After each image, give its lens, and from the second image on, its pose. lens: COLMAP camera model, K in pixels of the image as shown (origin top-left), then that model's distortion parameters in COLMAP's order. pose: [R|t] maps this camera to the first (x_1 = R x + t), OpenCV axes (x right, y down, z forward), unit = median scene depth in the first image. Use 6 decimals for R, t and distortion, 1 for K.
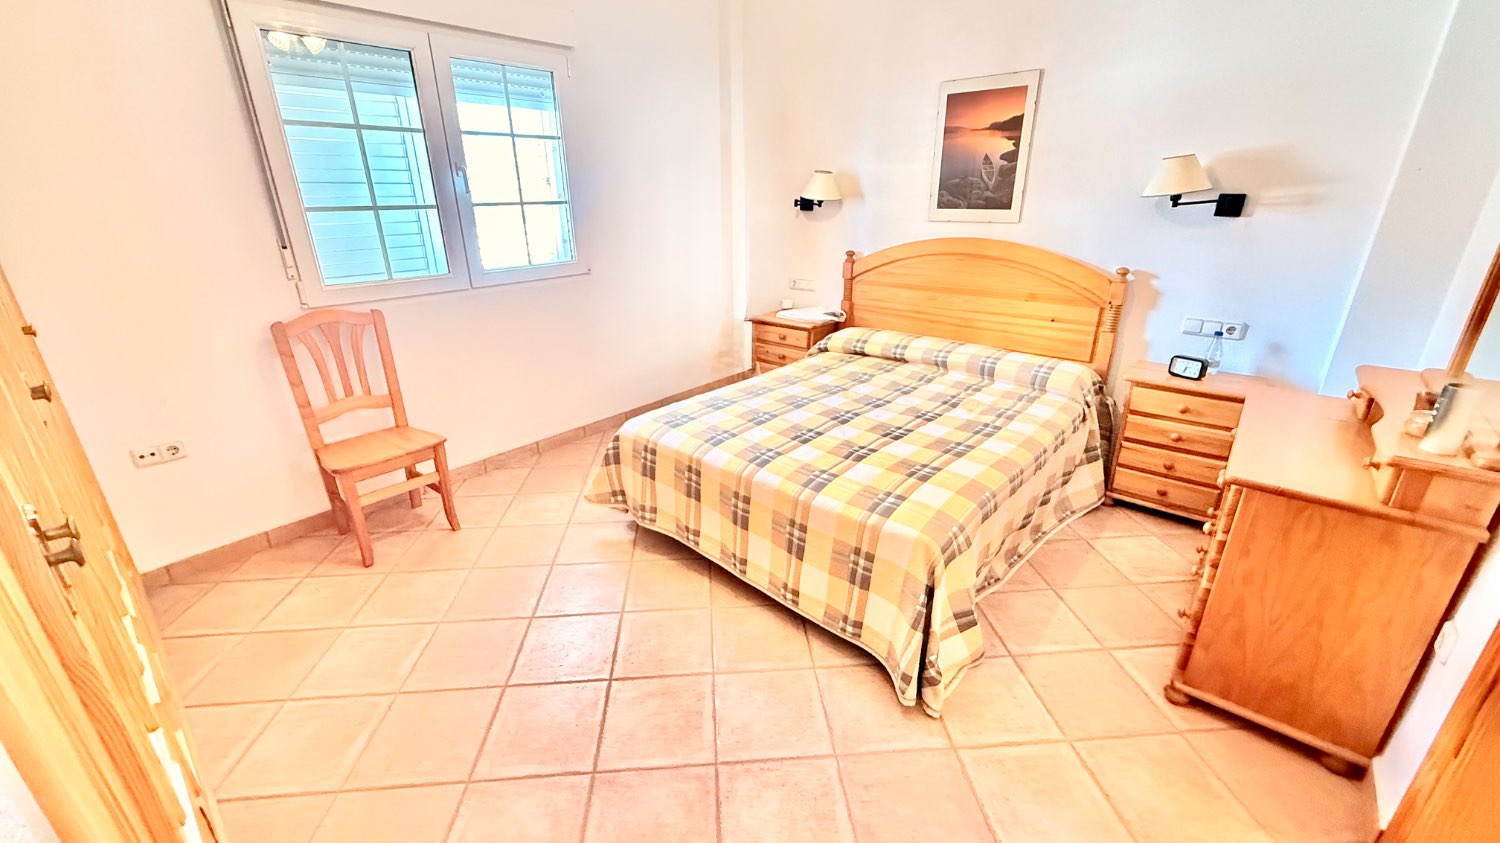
lens RADIAL K [[597.9, 0, 744.9], [0, 597.9, 420.5], [0, 0, 1]] dist [-0.000790, 0.000263]
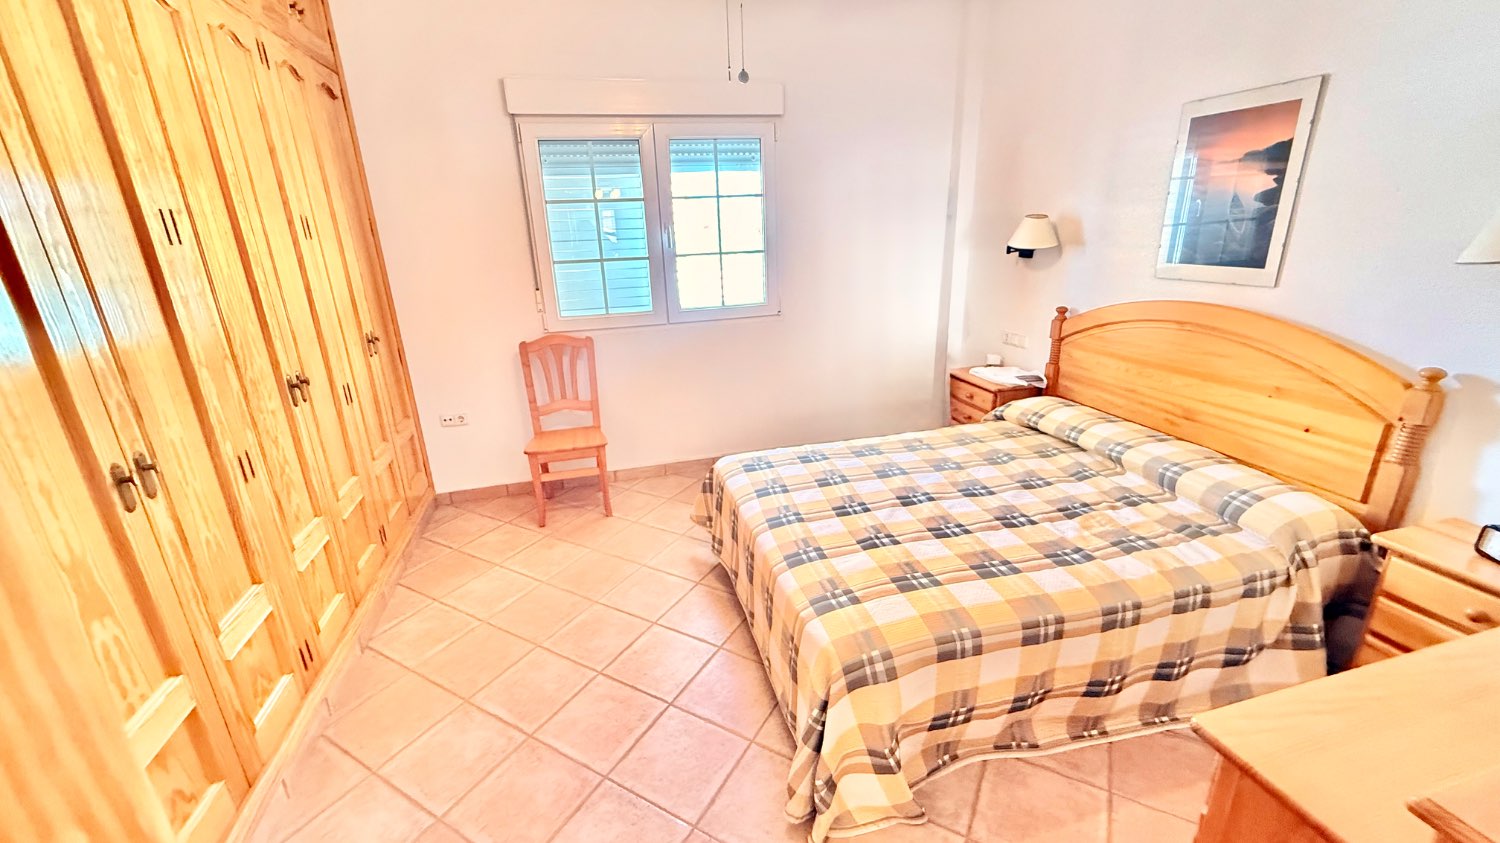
lens RADIAL K [[599.3, 0, 746.7], [0, 599.3, 419.9], [0, 0, 1]] dist [-0.001415, -0.000016]
pose [[0.828617, 0.158601, -0.536879, 0.364158], [-0.175238, 0.984316, 0.020318, -0.083418], [0.531681, 0.077246, 0.843414, 0.078650]]
